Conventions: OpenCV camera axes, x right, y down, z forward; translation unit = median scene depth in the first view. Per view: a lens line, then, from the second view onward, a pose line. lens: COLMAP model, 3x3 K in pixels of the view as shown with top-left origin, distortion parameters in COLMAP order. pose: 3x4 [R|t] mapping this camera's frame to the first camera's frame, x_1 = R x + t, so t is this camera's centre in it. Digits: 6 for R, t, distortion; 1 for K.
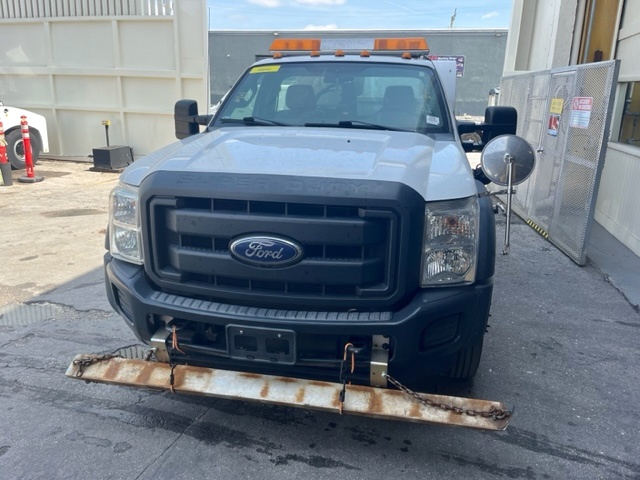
lens RADIAL K [[484.6, 0, 323.7], [0, 484.6, 236.2], [0, 0, 1]] dist [0.046921, -0.066932]
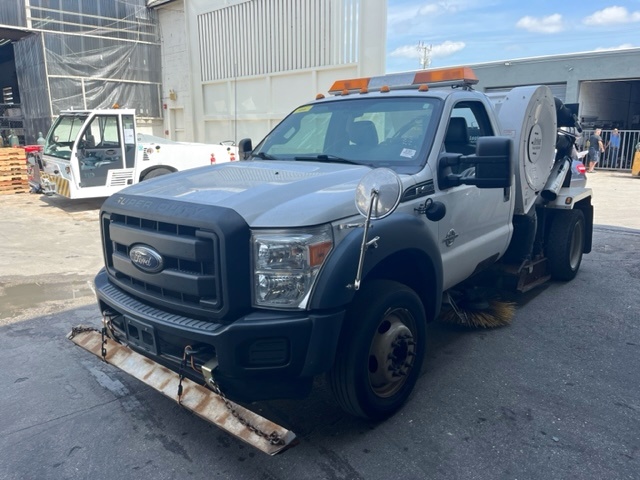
lens RADIAL K [[484.6, 0, 318.5], [0, 484.6, 240.9], [0, 0, 1]] dist [0.046921, -0.066932]
pose [[0.868811, 0.074662, -0.489482, 0.822692], [-0.102619, 0.994253, -0.030489, -0.022919], [0.484393, 0.076719, 0.871480, 0.116238]]
